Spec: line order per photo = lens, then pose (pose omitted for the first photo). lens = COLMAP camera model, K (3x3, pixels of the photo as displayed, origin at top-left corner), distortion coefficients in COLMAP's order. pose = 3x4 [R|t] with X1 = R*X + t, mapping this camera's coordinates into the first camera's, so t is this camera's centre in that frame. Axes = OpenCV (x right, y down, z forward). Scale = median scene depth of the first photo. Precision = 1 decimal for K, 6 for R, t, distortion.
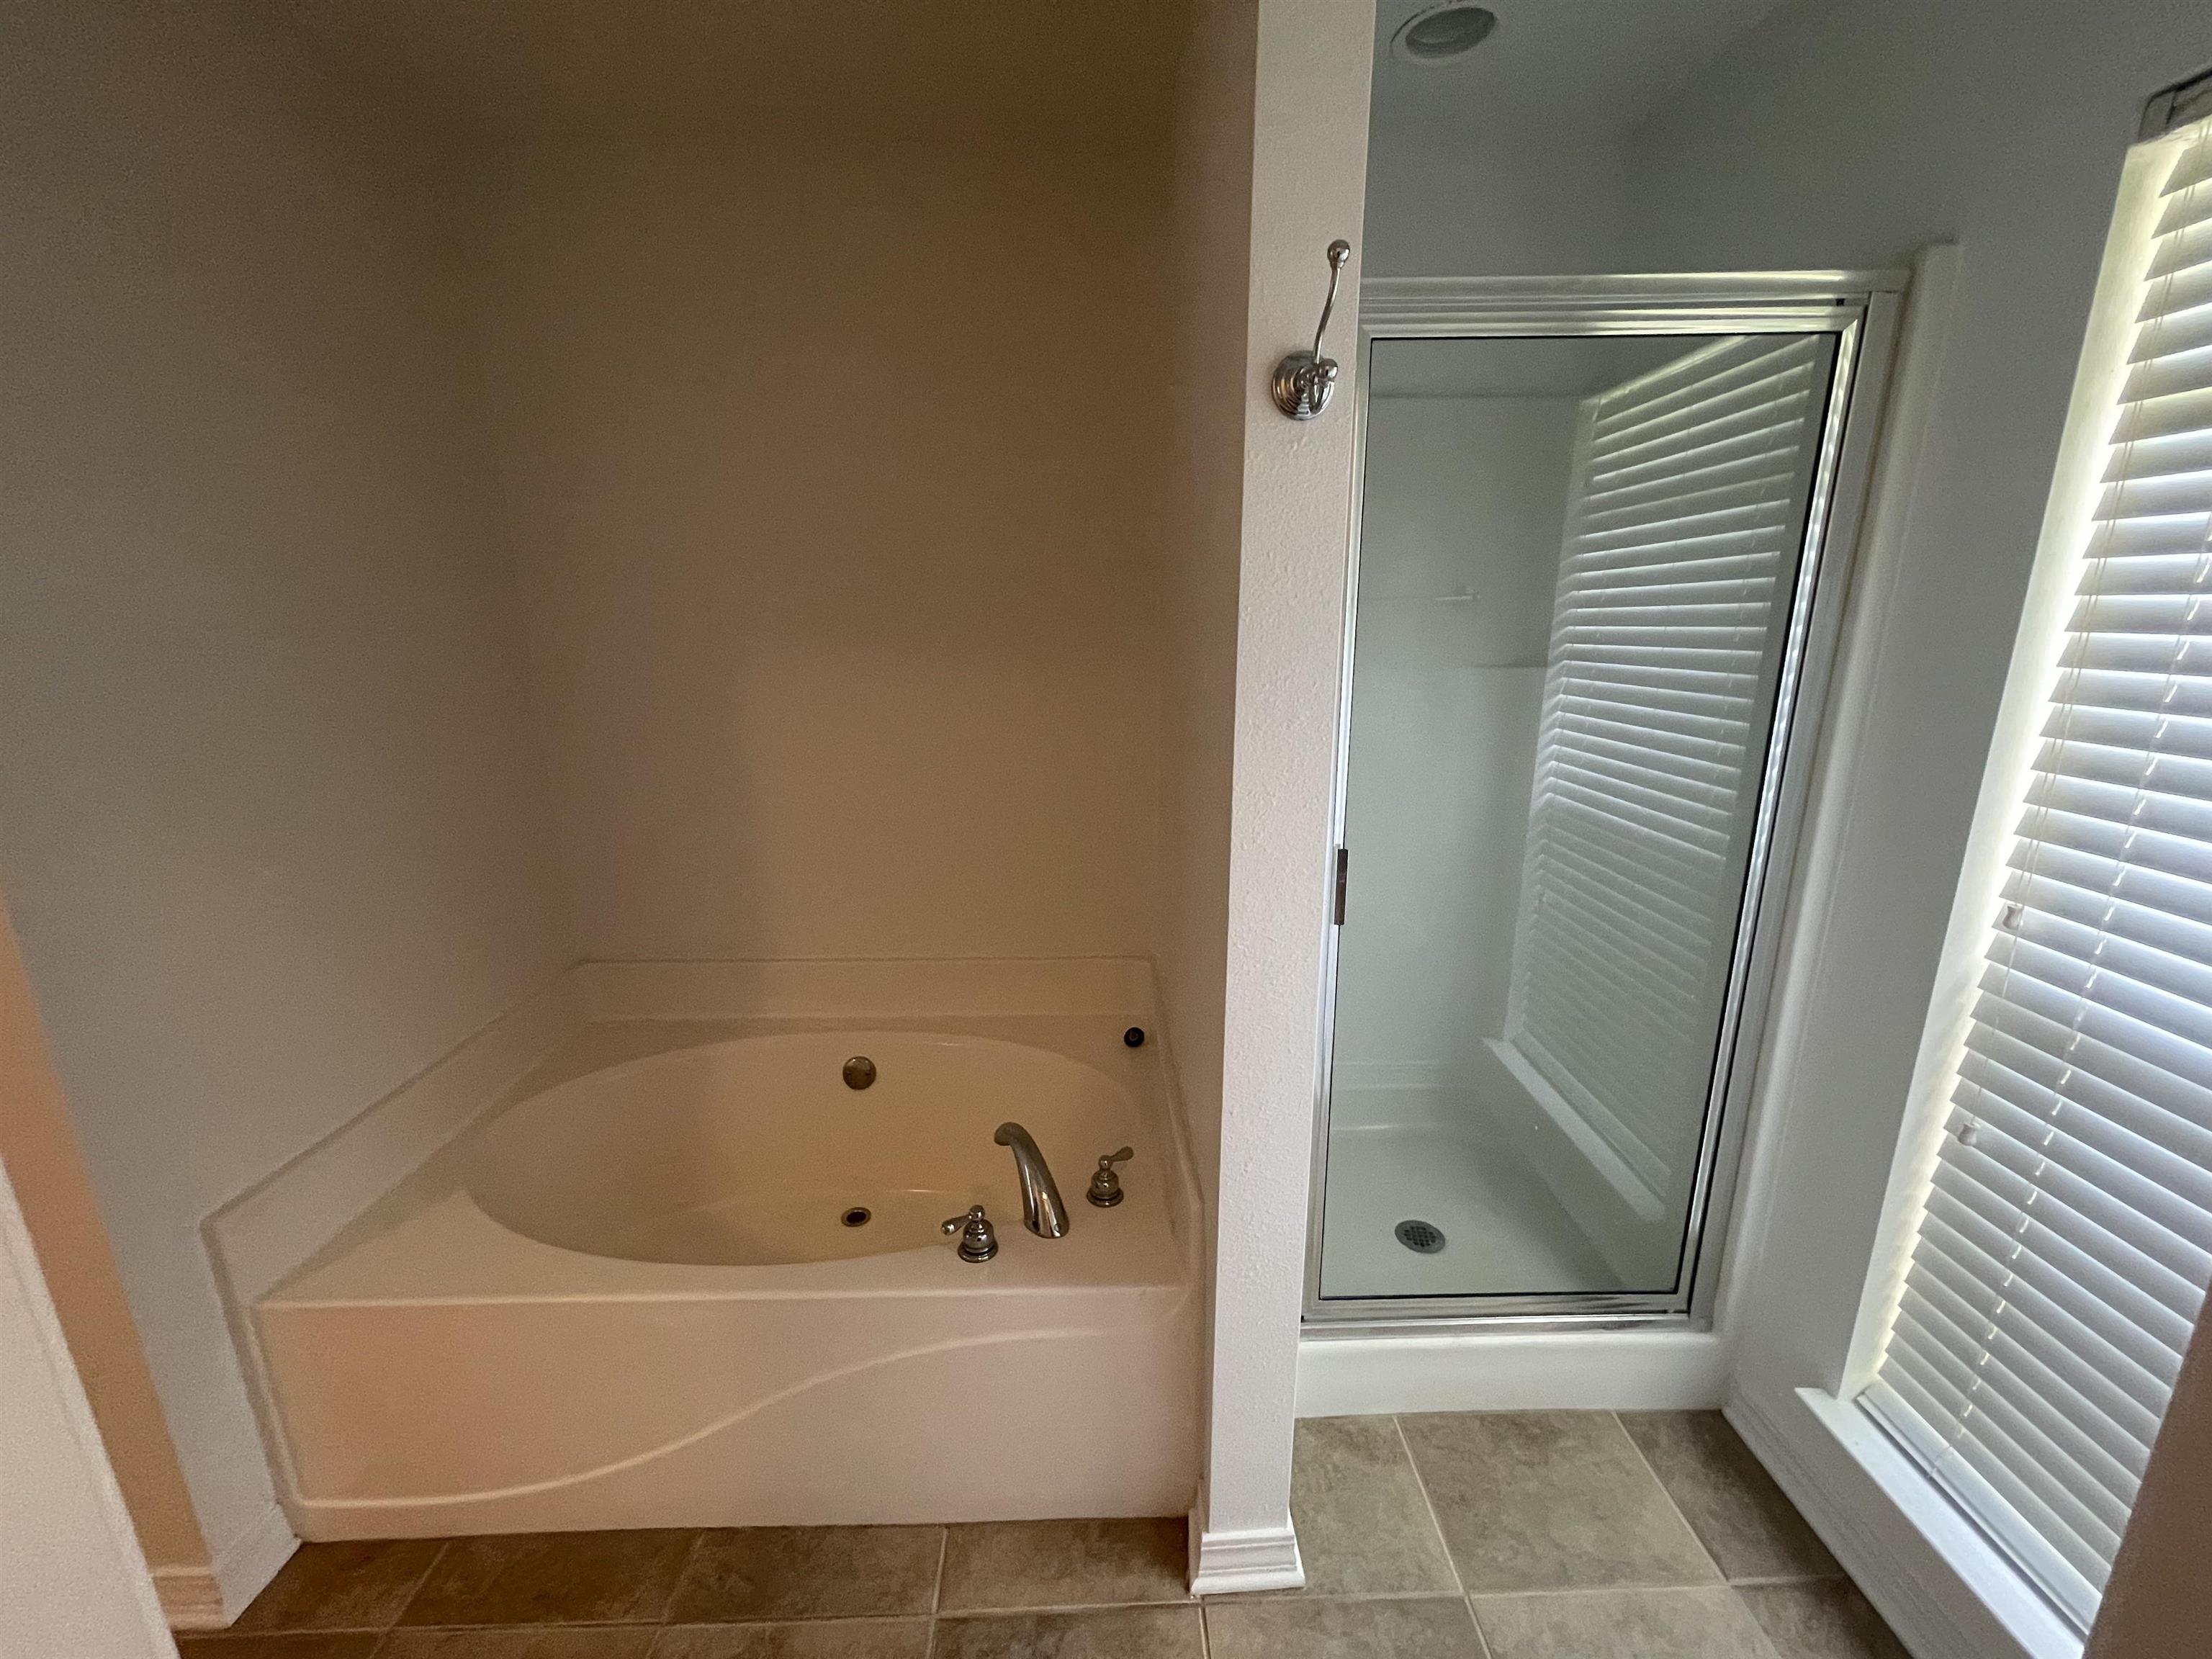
lens RADIAL K [[865.1, 0, 1106.0], [0, 865.1, 829.5], [0, 0, 1]] dist [-0.000773, -0.000019]
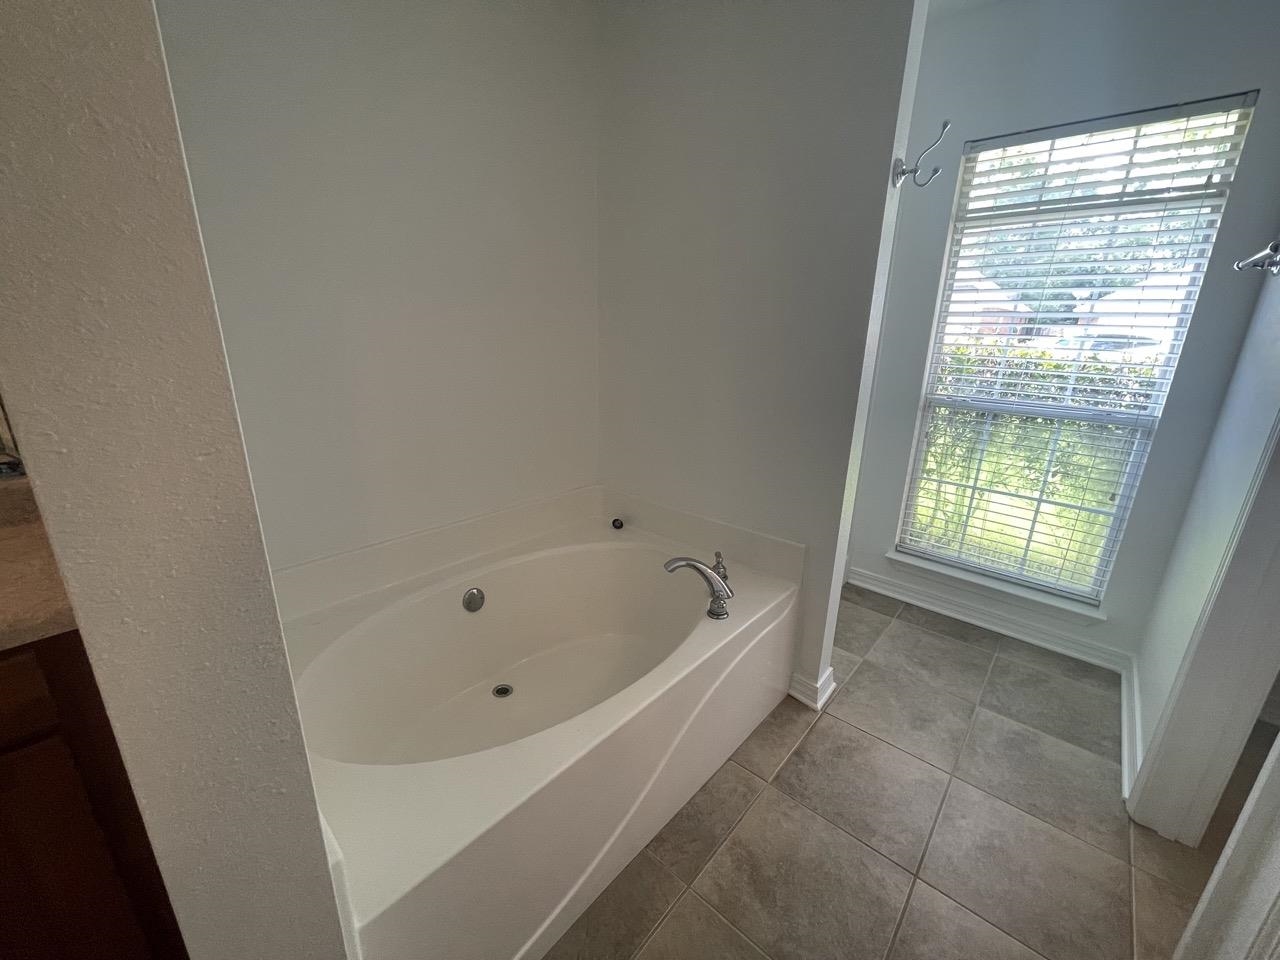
lens RADIAL K [[520.6, 0, 642.3], [0, 520.6, 483.2], [0, 0, 1]] dist [-0.000833, -0.000157]
pose [[0.674327, -0.188039, 0.714090, -1.097560], [0.141215, 0.982025, 0.125242, 0.053663], [-0.724805, 0.016387, 0.688760, 0.381180]]
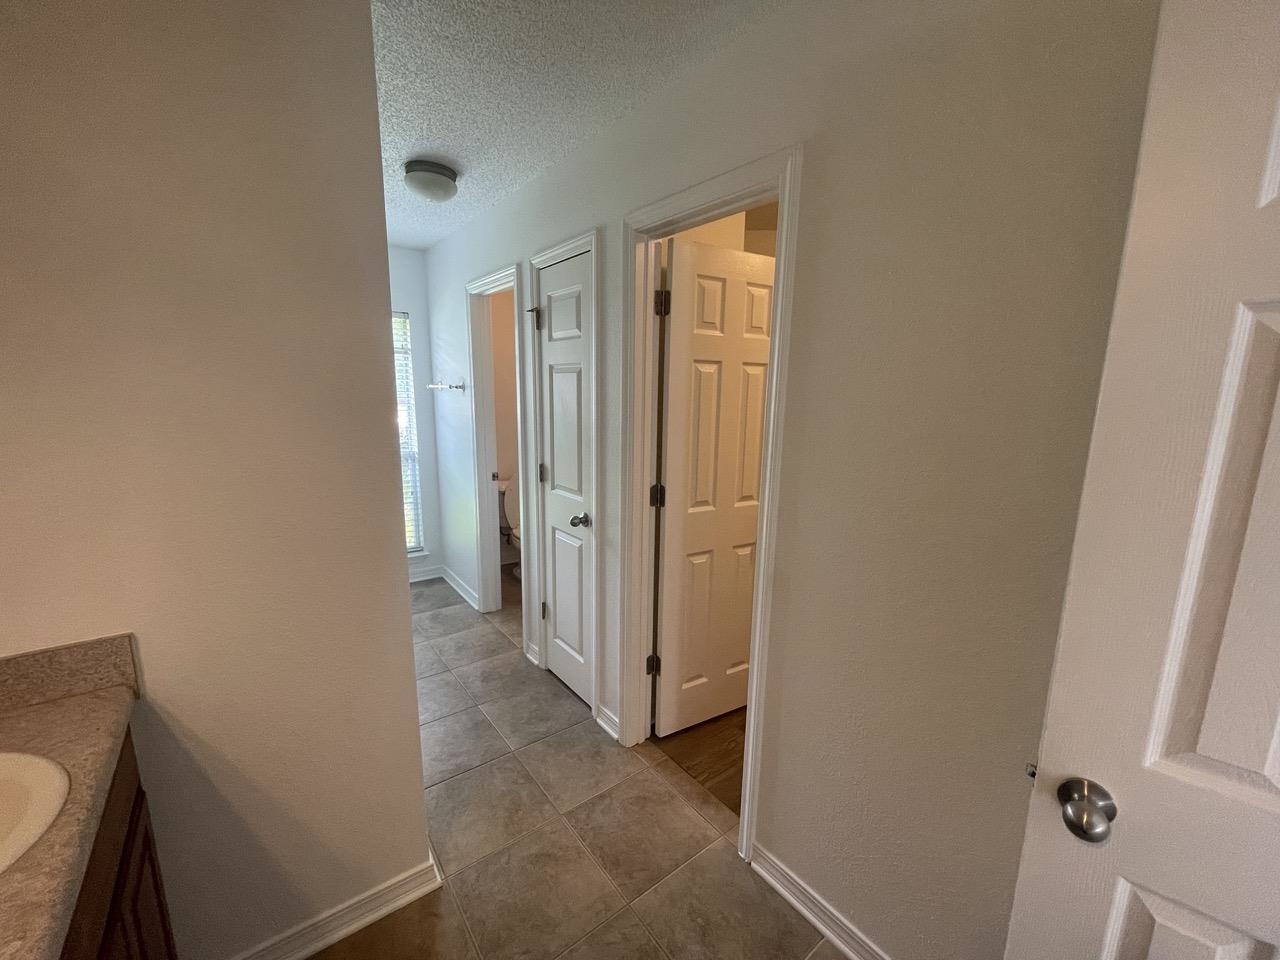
lens RADIAL K [[520.6, 0, 642.3], [0, 520.6, 483.2], [0, 0, 1]] dist [-0.000833, -0.000157]
pose [[-0.594249, -0.139461, 0.792098, -2.246412], [0.177683, 0.937754, 0.298407, -0.238510], [-0.784409, 0.318071, -0.532479, 0.968692]]
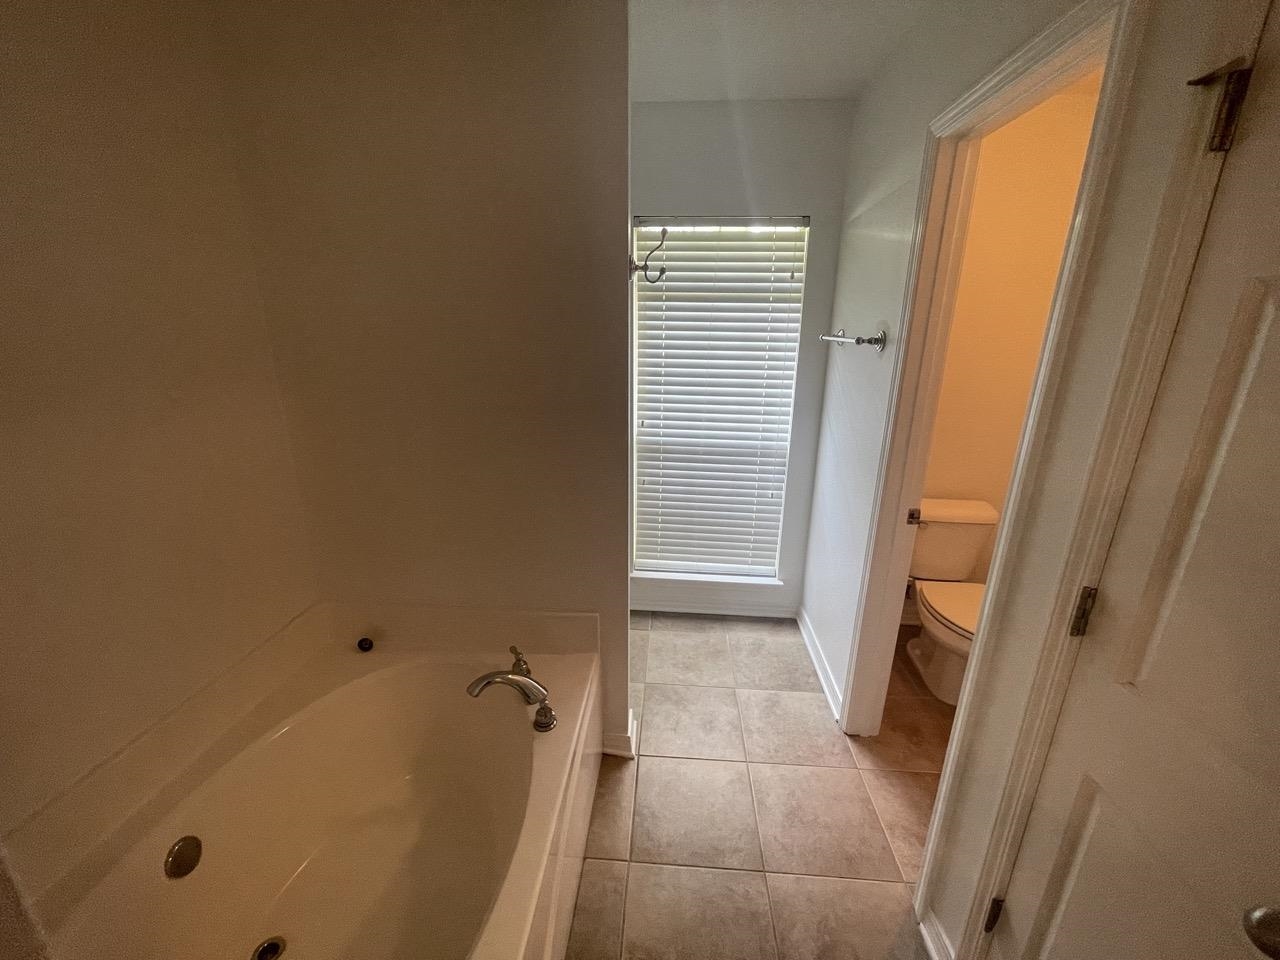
lens RADIAL K [[520.6, 0, 642.3], [0, 520.6, 483.2], [0, 0, 1]] dist [-0.000833, -0.000157]
pose [[0.088279, -0.279236, 0.956156, -1.090301], [0.218487, 0.941956, 0.254917, -0.209543], [-0.971838, 0.186404, 0.144165, 0.631165]]
